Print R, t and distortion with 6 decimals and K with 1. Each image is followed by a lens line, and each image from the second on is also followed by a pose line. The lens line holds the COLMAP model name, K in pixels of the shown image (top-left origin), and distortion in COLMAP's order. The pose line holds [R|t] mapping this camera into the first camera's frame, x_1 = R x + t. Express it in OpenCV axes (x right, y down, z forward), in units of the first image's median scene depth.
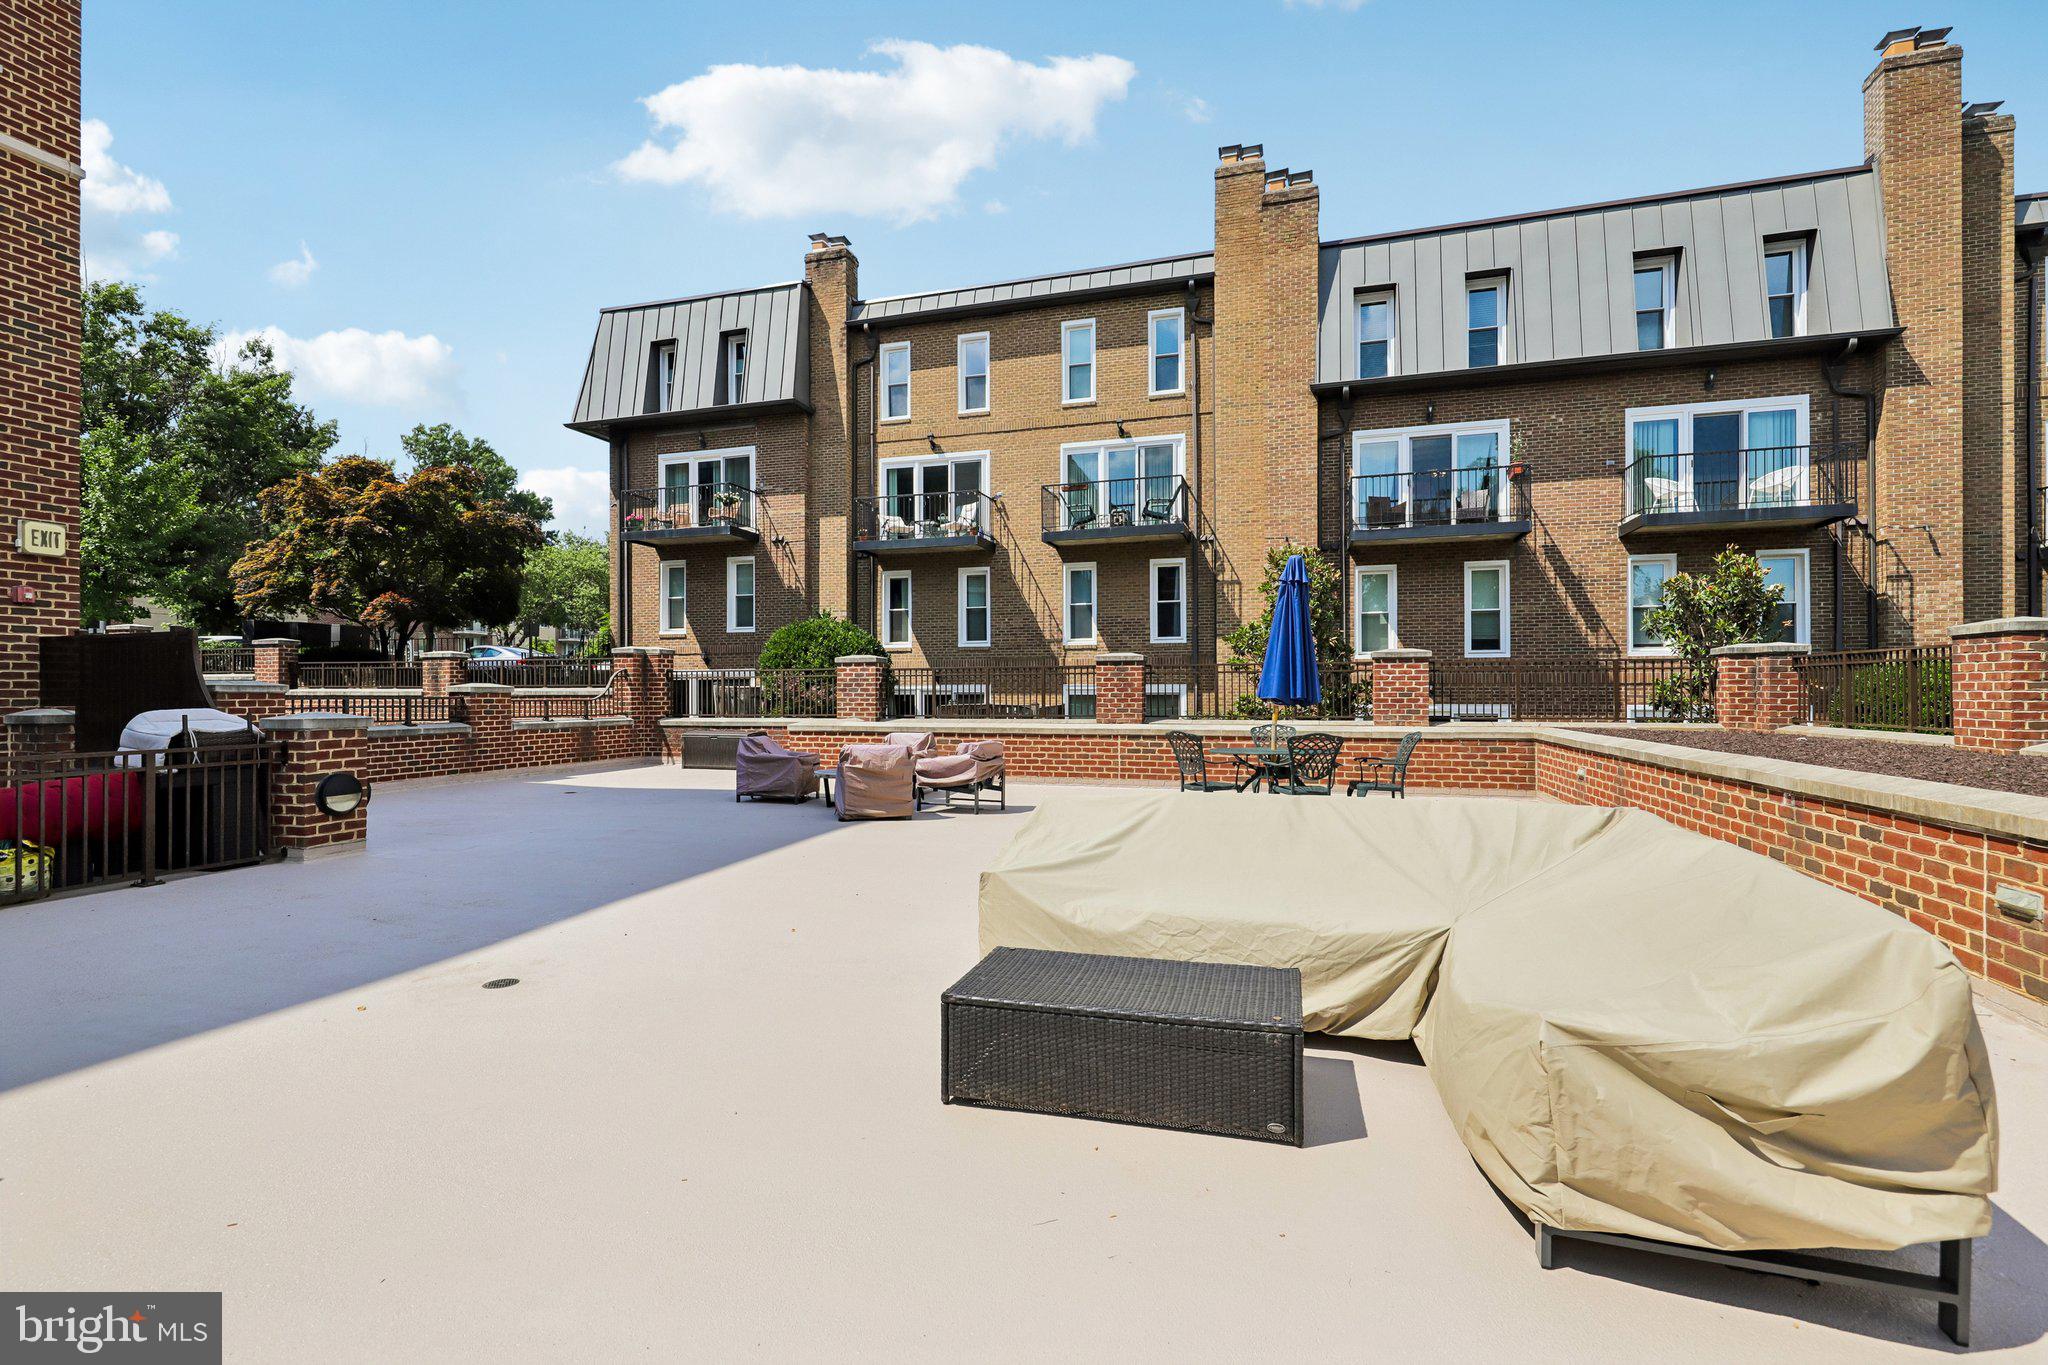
lens RADIAL K [[936.3, 0, 1024.0], [0, 936.3, 682.5], [0, 0, 1]] dist [0.023715, -0.005193]
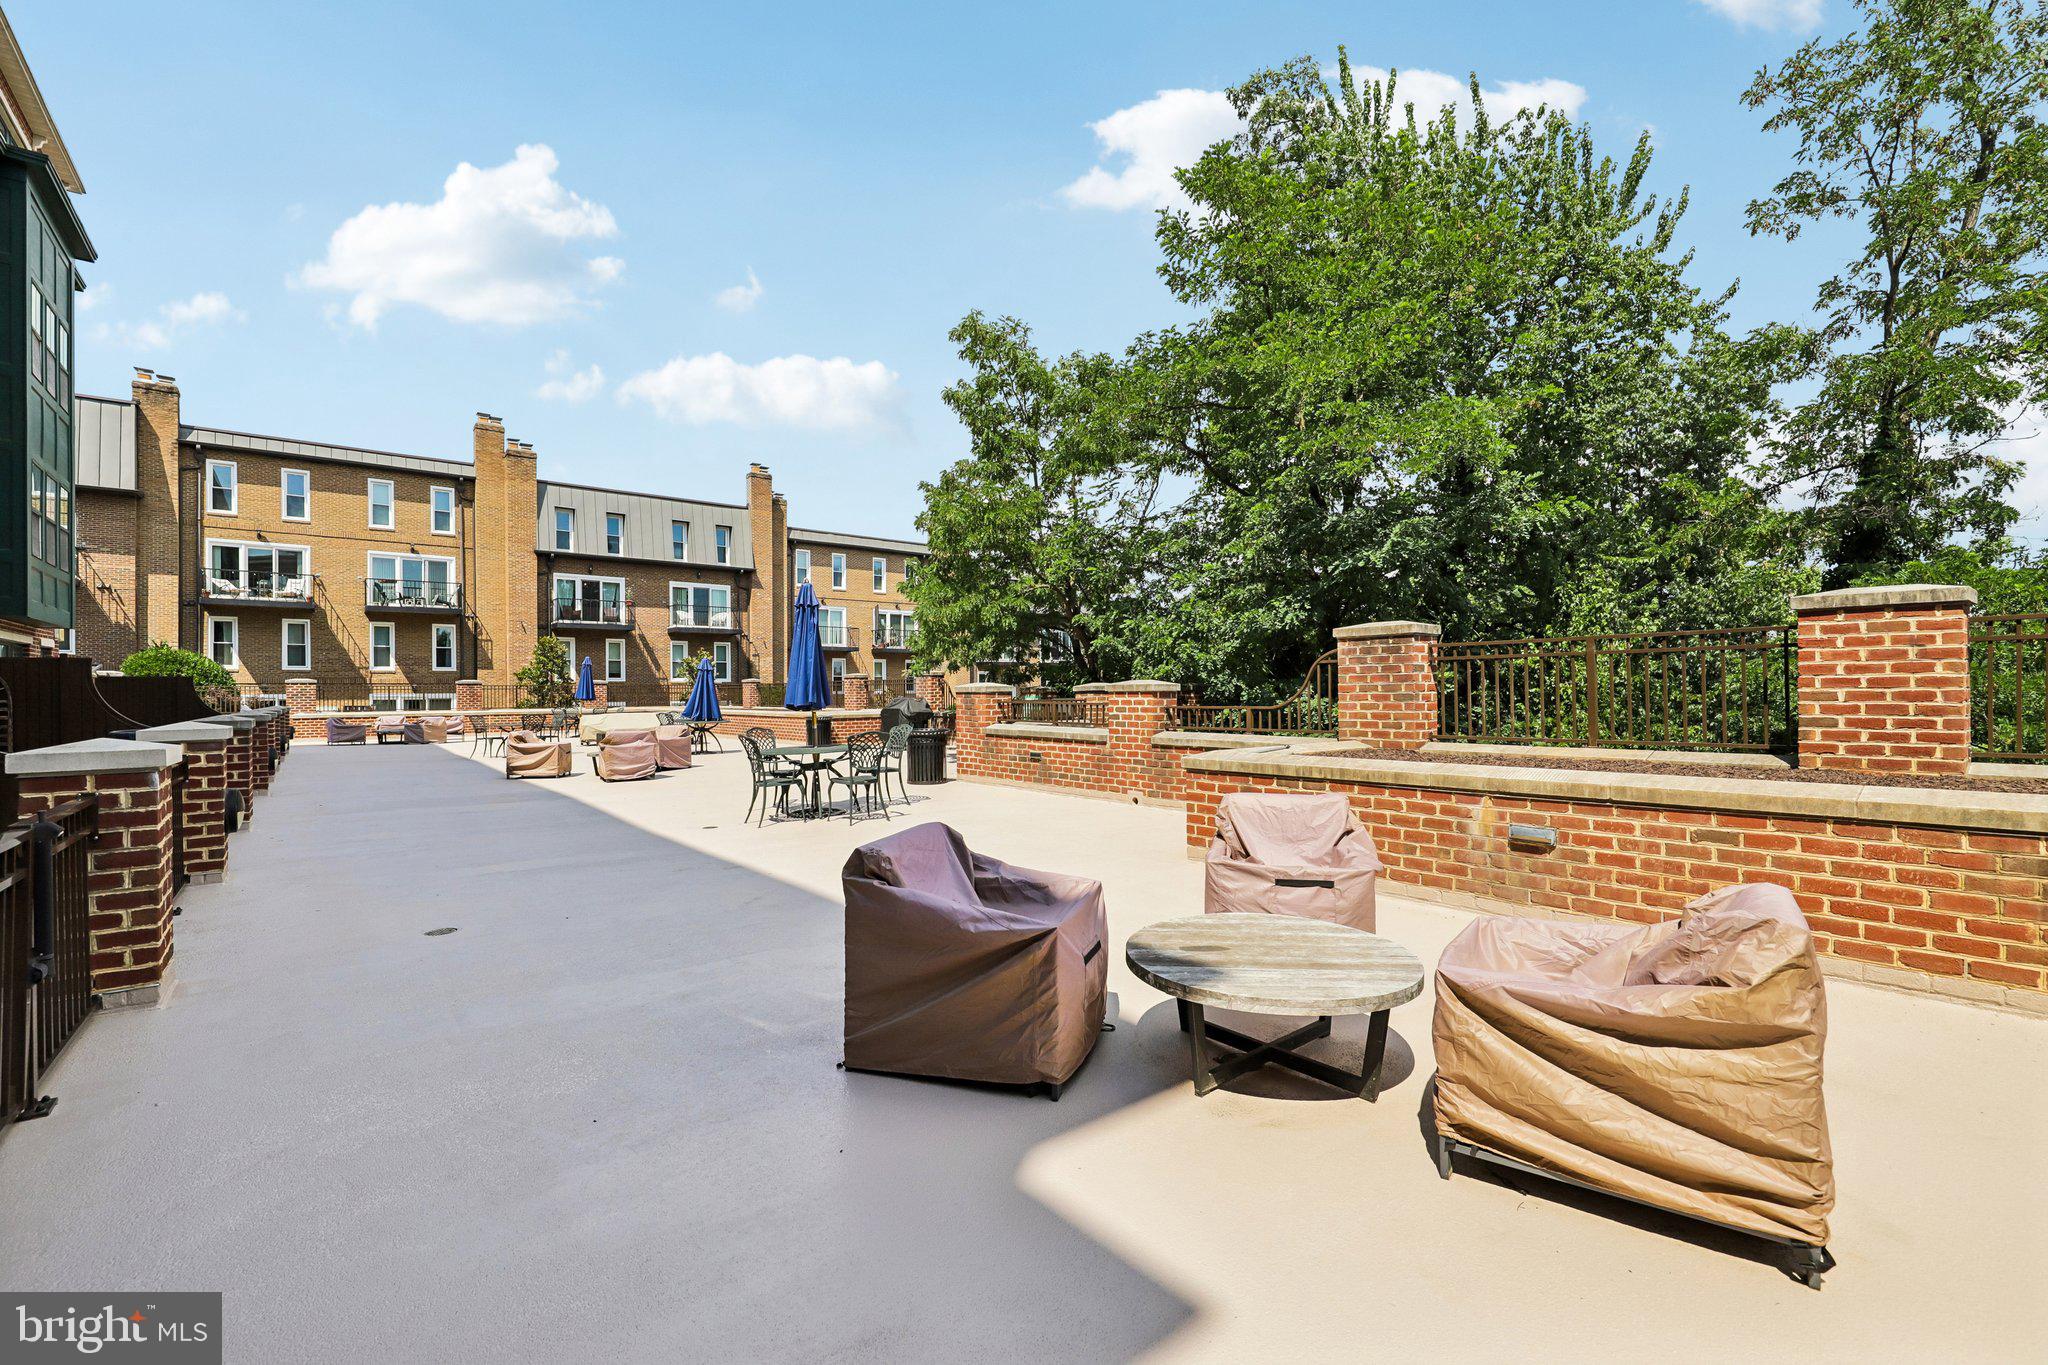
lens RADIAL K [[887.4, 0, 1024.0], [0, 887.4, 682.5], [0, 0, 1]] dist [-0.001668, -0.000905]
pose [[0.574605, 0.007564, 0.818396, -0.605343], [-0.000952, 0.999963, -0.008574, -0.005673], [-0.818430, 0.004148, 0.574591, -0.906148]]
